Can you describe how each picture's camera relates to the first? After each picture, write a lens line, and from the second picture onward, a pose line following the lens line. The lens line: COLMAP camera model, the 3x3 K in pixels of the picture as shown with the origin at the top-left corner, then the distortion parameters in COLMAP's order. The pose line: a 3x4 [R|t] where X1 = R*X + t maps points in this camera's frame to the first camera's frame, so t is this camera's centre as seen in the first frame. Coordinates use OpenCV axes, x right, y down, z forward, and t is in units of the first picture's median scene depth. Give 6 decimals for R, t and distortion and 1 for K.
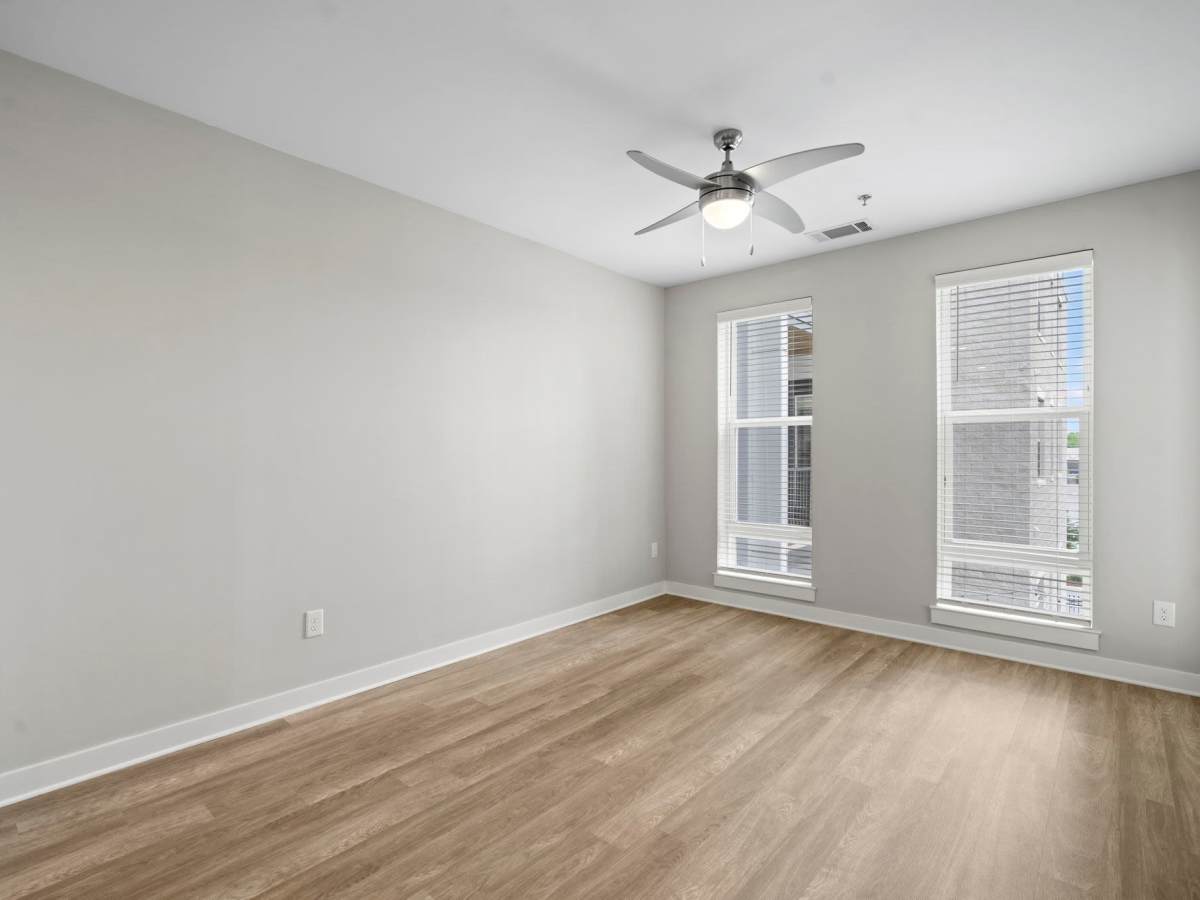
lens RADIAL K [[600.2, 0, 597.2], [0, 600.2, 454.8], [0, 0, 1]] dist [-0.014920, -0.000164]
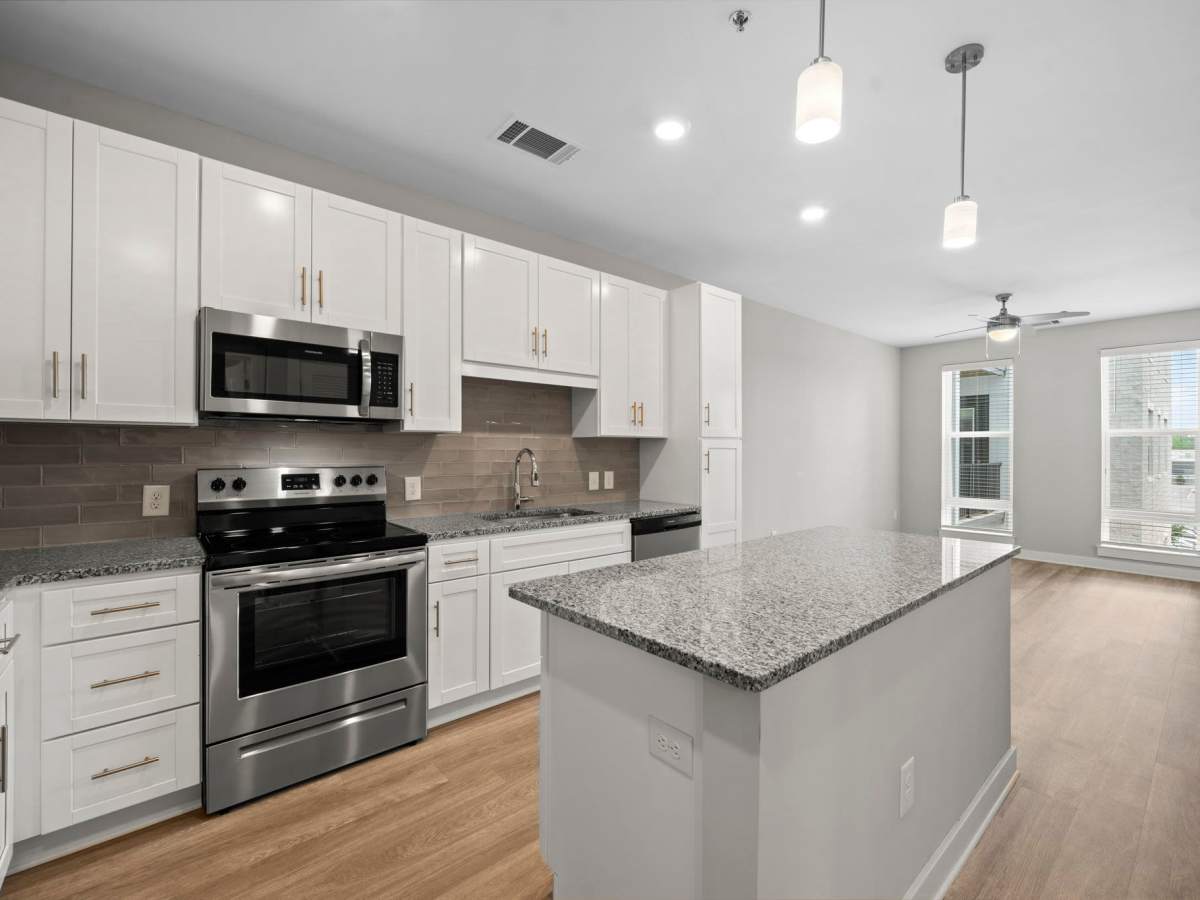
lens RADIAL K [[561.0, 0, 602.1], [0, 561.0, 448.0], [0, 0, 1]] dist [-0.020100, -0.000482]
pose [[0.991668, 0.005137, -0.128716, -0.806853], [-0.006386, 0.999936, -0.009294, 0.002610], [0.128660, 0.010039, 0.991638, -0.932576]]
